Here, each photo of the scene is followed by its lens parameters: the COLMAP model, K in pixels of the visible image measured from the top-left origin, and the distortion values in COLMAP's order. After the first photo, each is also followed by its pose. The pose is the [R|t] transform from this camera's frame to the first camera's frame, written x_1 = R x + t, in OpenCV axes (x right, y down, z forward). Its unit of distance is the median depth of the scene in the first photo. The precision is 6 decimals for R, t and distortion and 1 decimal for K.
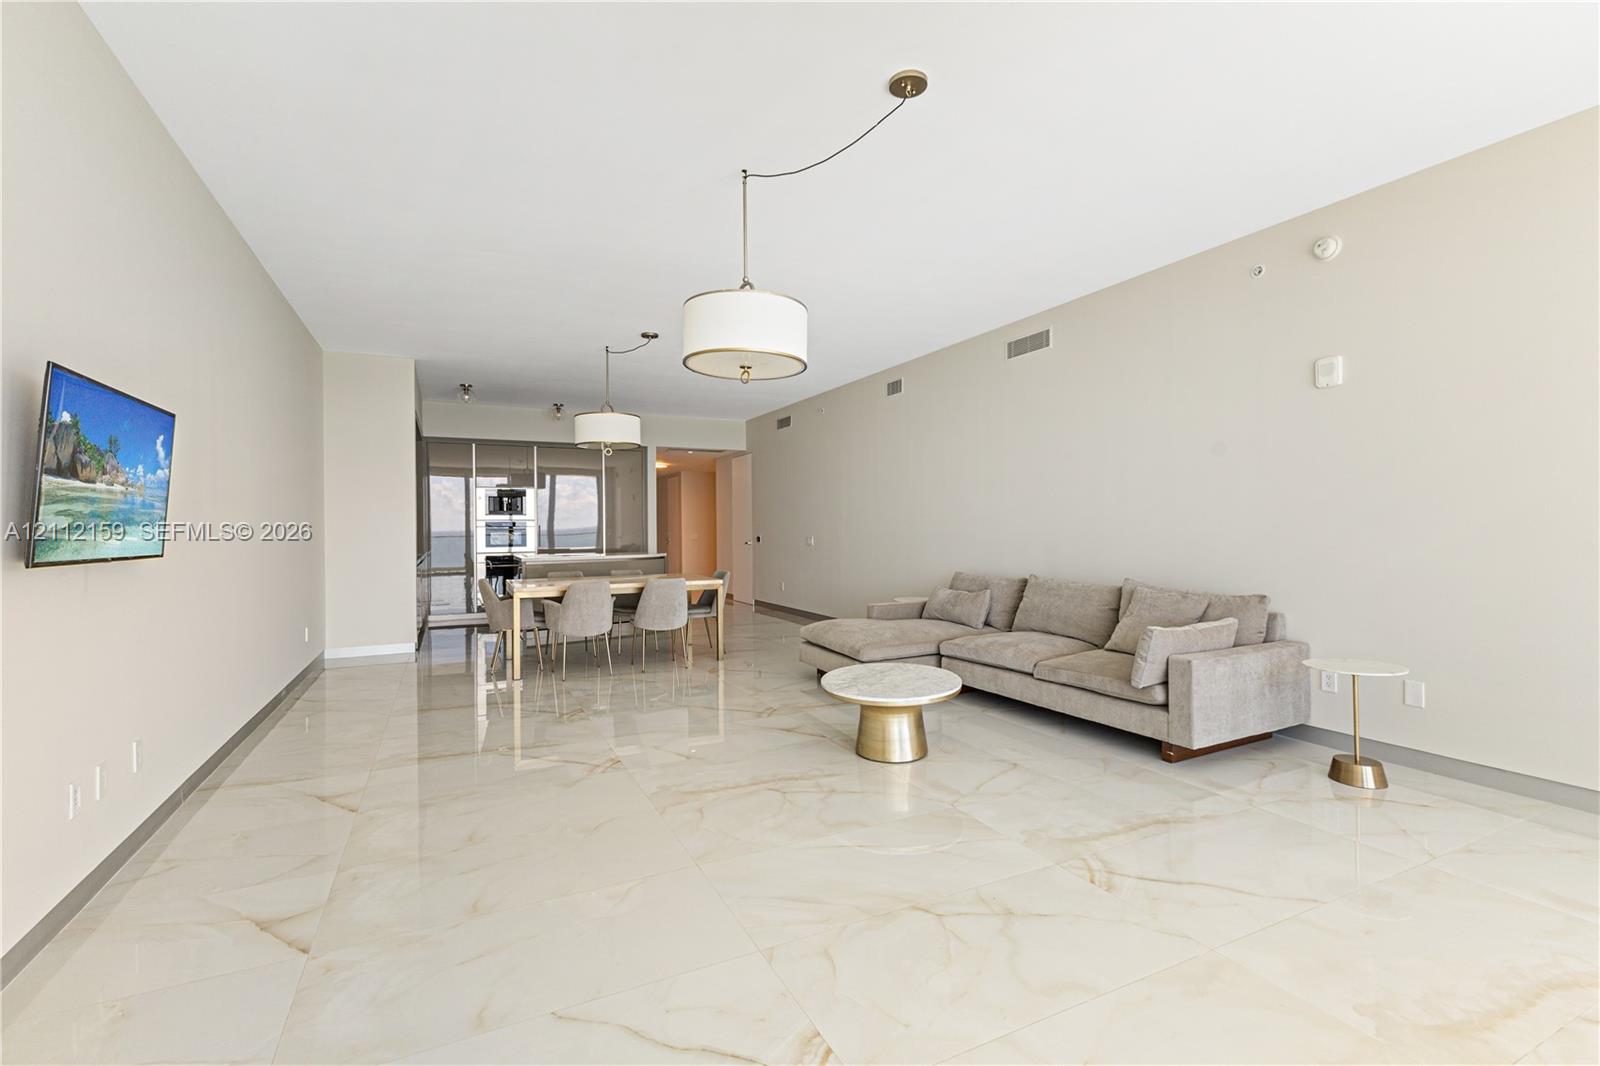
lens RADIAL K [[695.6, 0, 800.0], [0, 695.6, 528.4], [0, 0, 1]] dist [0.004412, 0.000253]
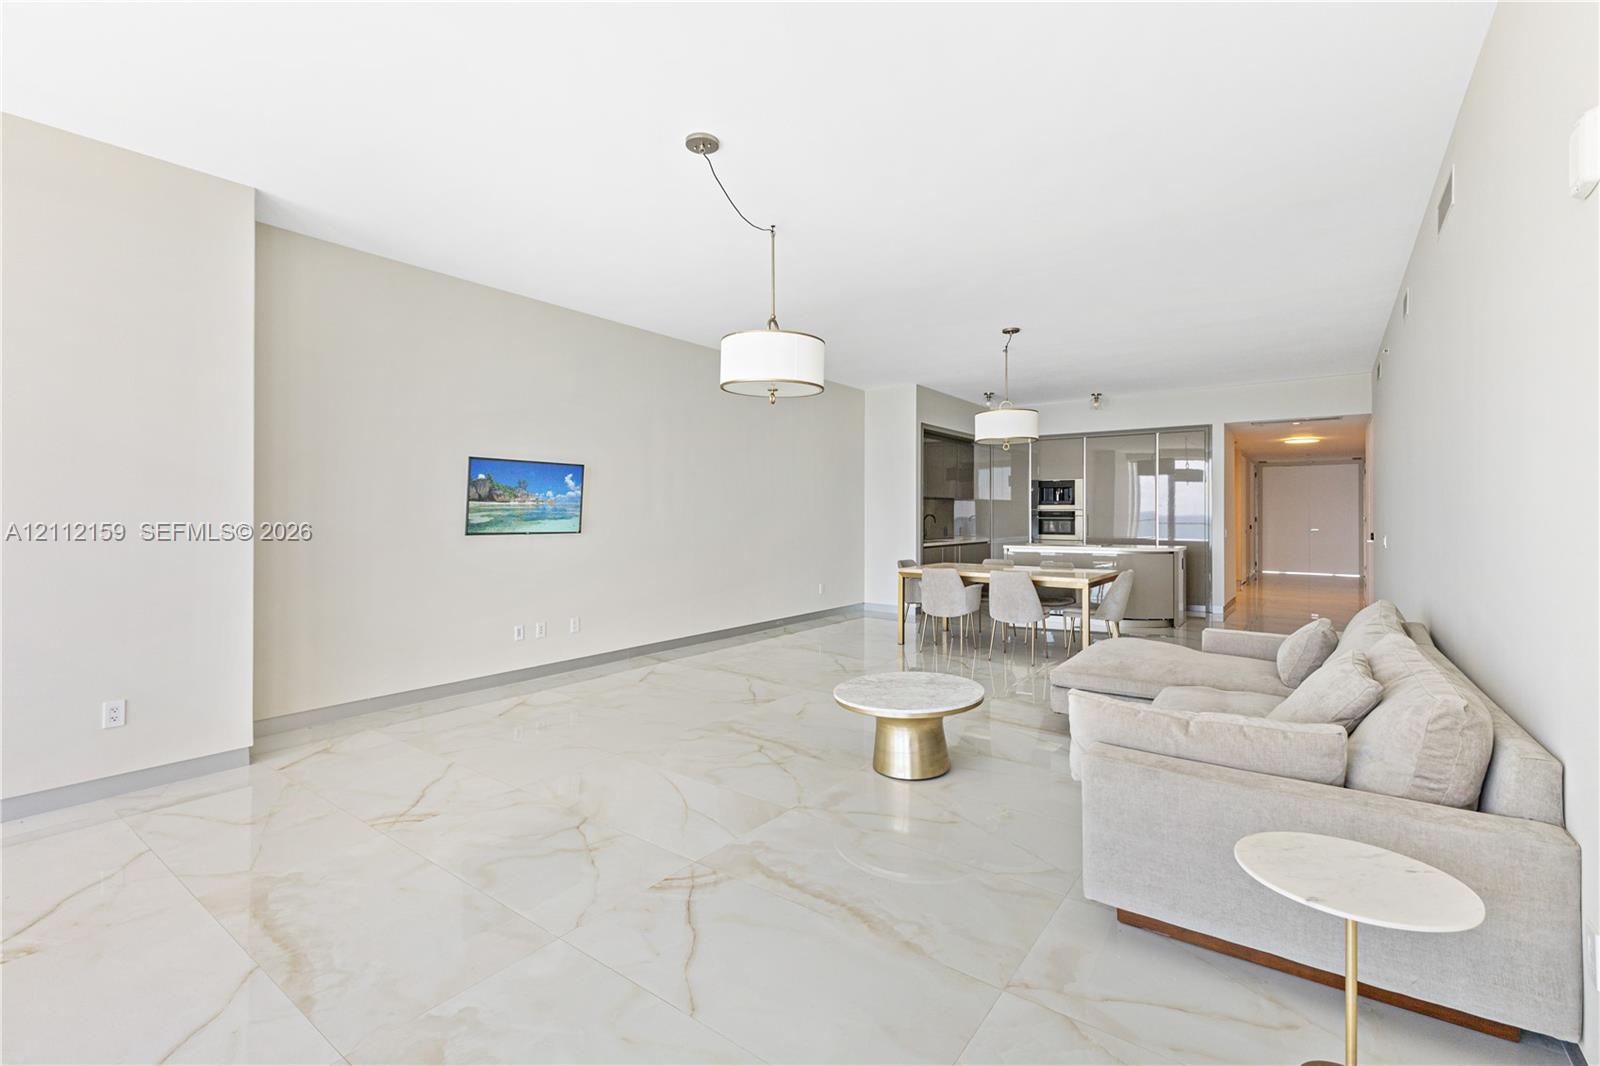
lens RADIAL K [[695.6, 0, 809.4], [0, 695.6, 509.6], [0, 0, 1]] dist [0.004412, 0.000253]
pose [[0.473601, 0.003524, -0.880733, 1.133542], [-0.006721, 0.999977, 0.000387, -0.032649], [0.880714, 0.005737, 0.473613, 0.552824]]
